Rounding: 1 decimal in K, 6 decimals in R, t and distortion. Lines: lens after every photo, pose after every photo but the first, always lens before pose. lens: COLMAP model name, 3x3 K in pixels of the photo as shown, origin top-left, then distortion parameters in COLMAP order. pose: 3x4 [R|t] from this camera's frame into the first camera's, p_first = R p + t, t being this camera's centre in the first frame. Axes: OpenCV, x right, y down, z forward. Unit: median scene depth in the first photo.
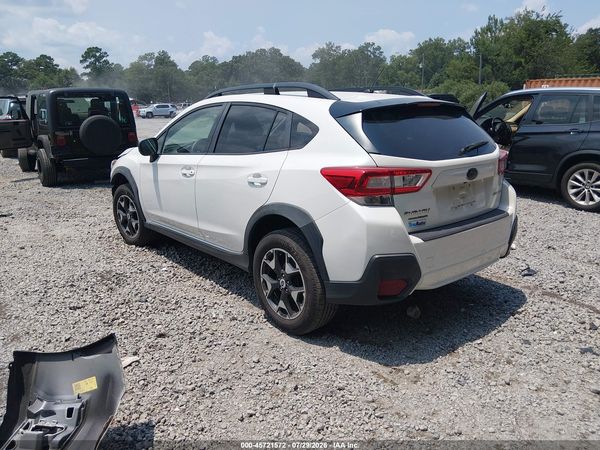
lens RADIAL K [[465.1, 0, 300.0], [0, 465.1, 225.0], [0, 0, 1]] dist [0.002625, -0.056691]
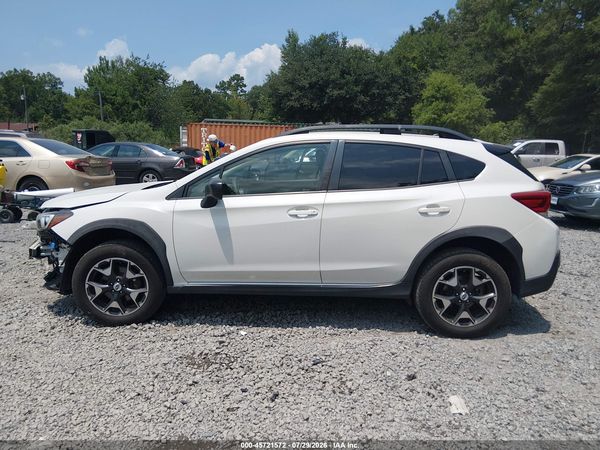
lens RADIAL K [[448.9, 0, 301.0], [0, 448.9, 218.2], [0, 0, 1]] dist [0.118405, -0.178794]
pose [[0.664731, -0.091965, 0.741401, -0.900946], [0.157324, 0.987372, -0.018580, -0.086678], [-0.730330, 0.128991, 0.670805, 0.411152]]
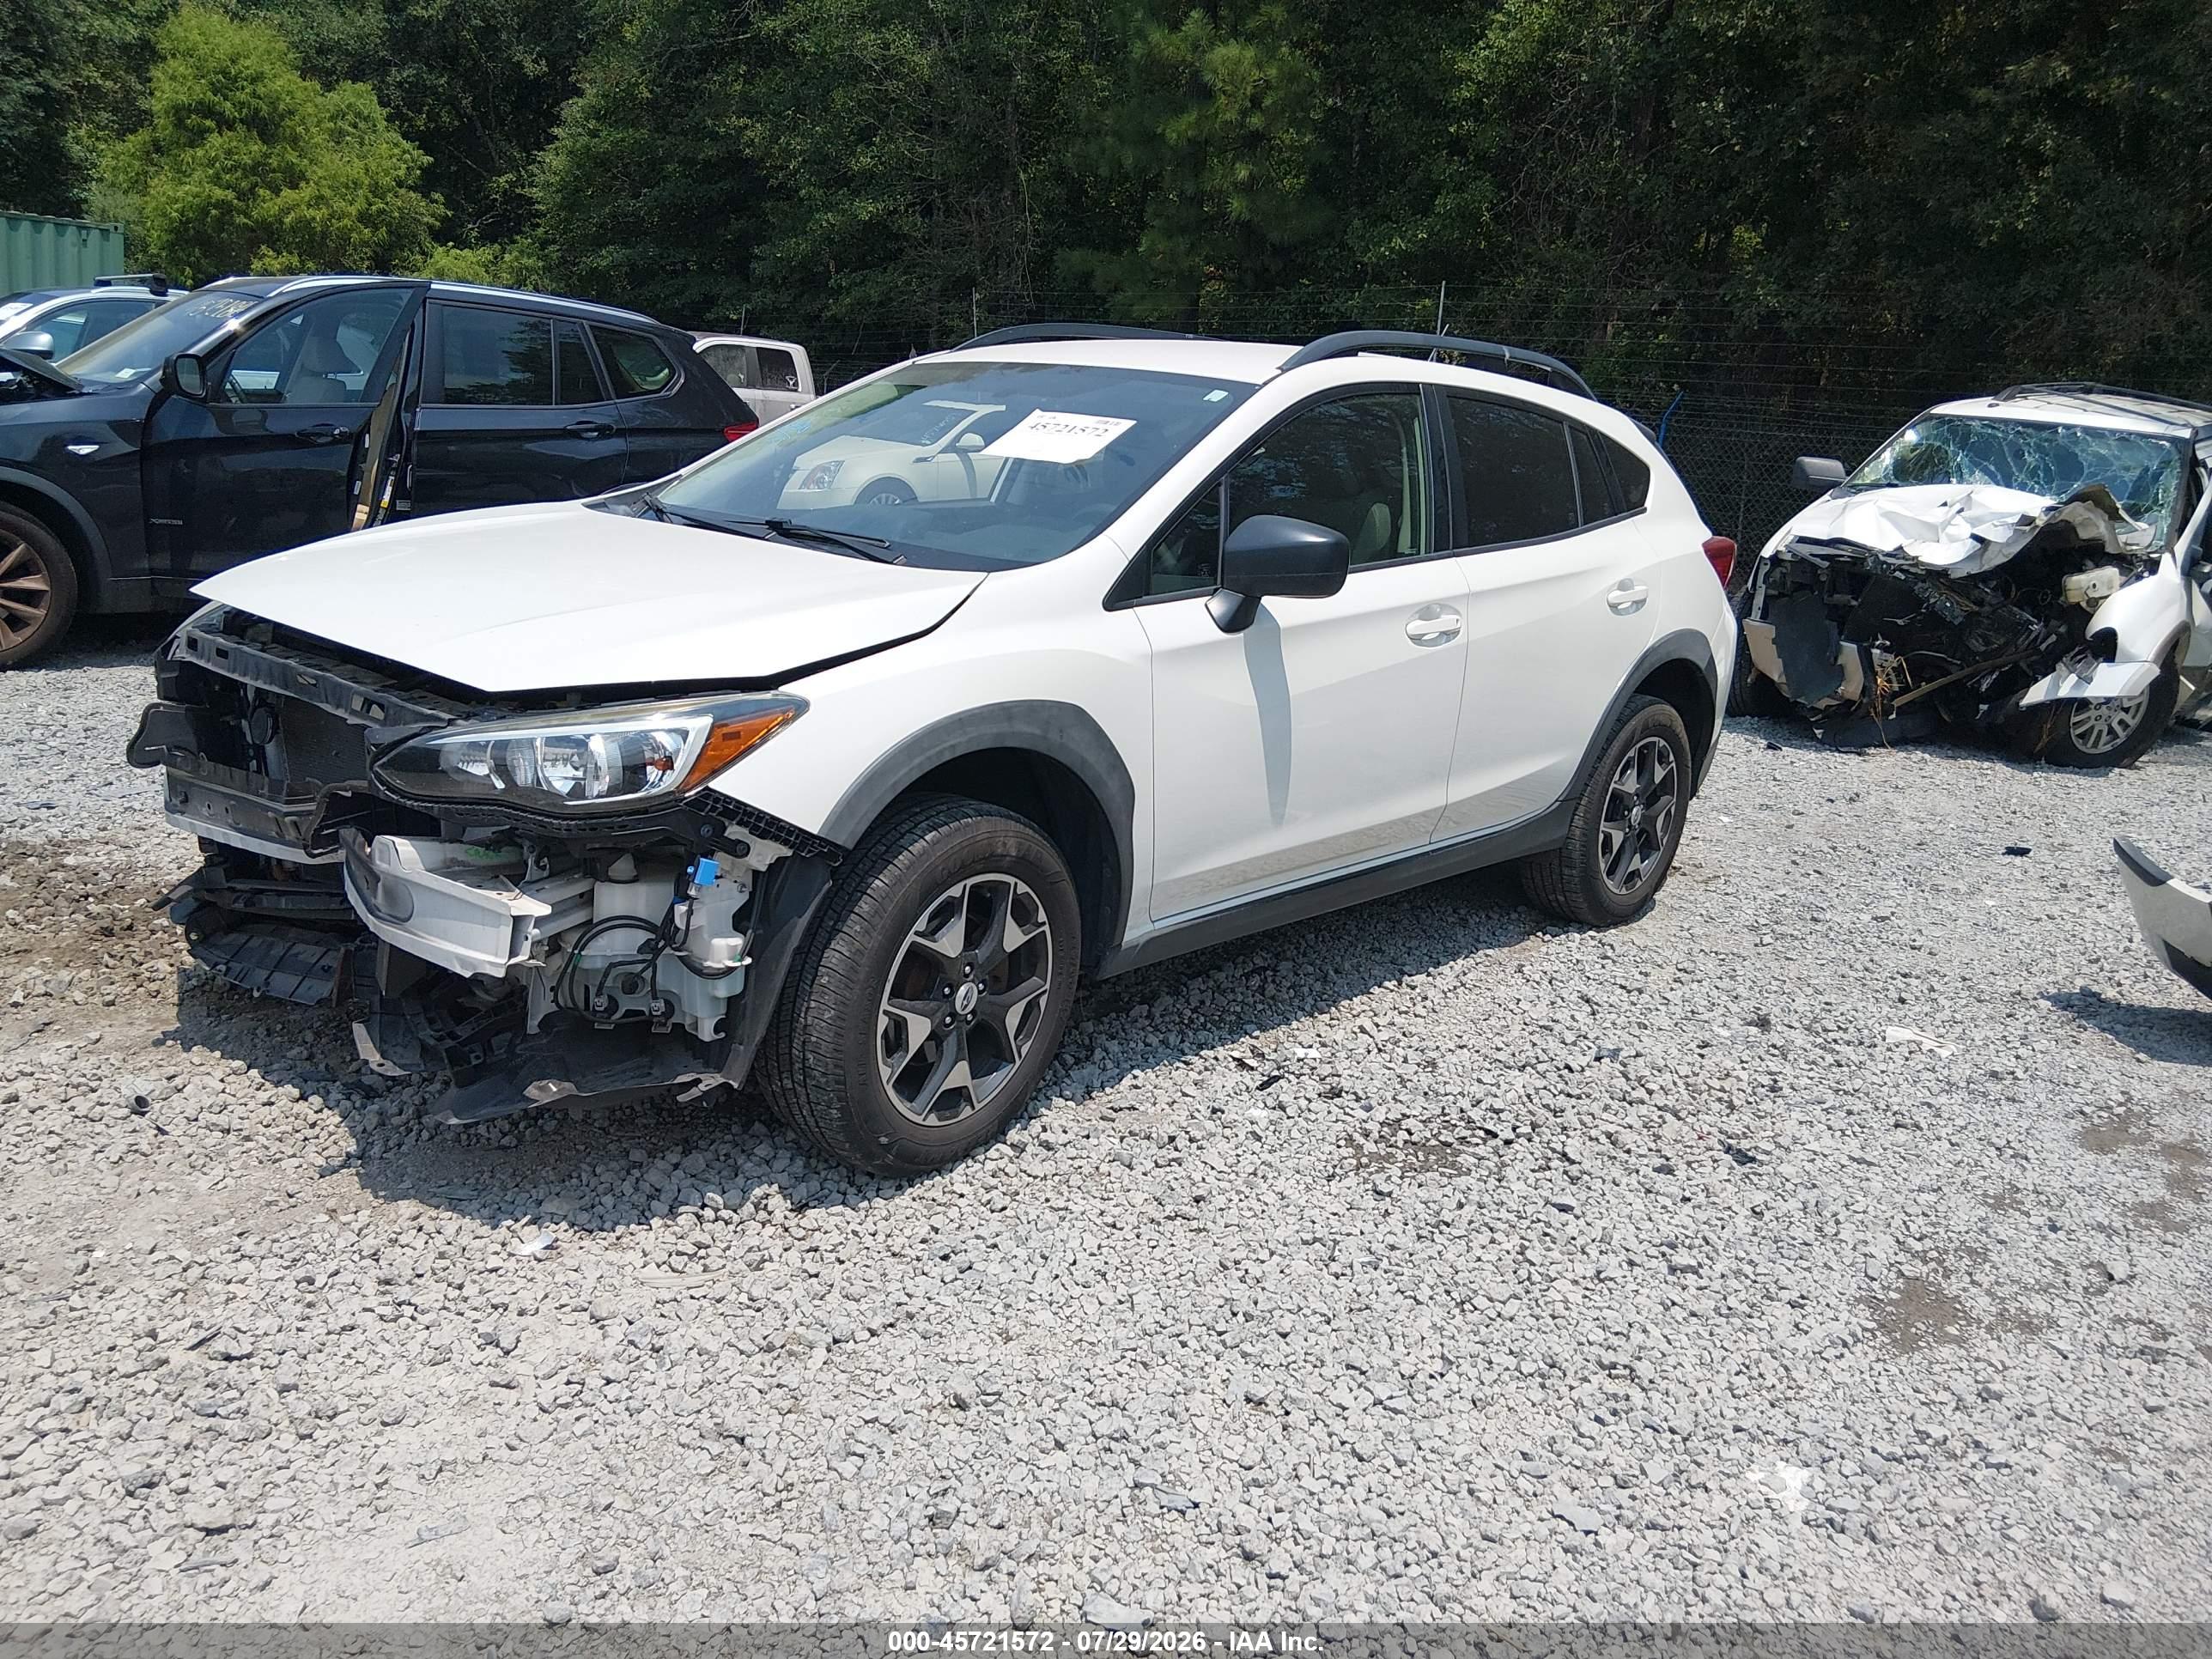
lens RADIAL K [[1654.8, 0, 1109.6], [0, 1654.8, 804.6], [0, 0, 1]] dist [0.118405, -0.178794]
pose [[-0.115604, -0.225853, 0.967278, -1.219110], [0.171932, 0.954558, 0.243431, -0.290017], [-0.978302, 0.194447, -0.071520, 1.287024]]
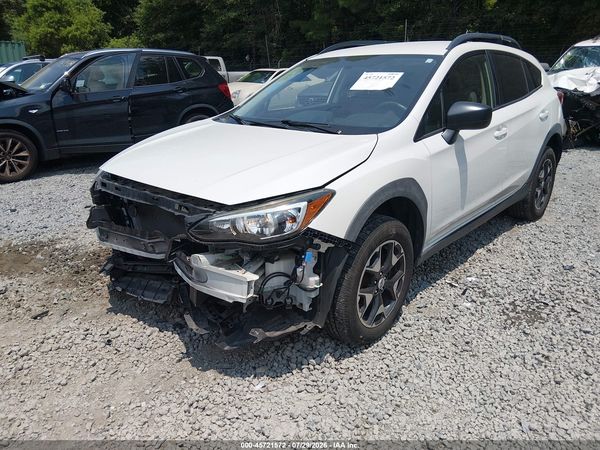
lens RADIAL K [[447.4, 0, 306.9], [0, 447.4, 223.6], [0, 0, 1]] dist [0.109311, -0.171247]
pose [[-0.132805, -0.311089, 0.941056, -1.017245], [0.261131, 0.904938, 0.336002, -0.332082], [-0.956124, 0.290361, -0.038946, 1.414870]]
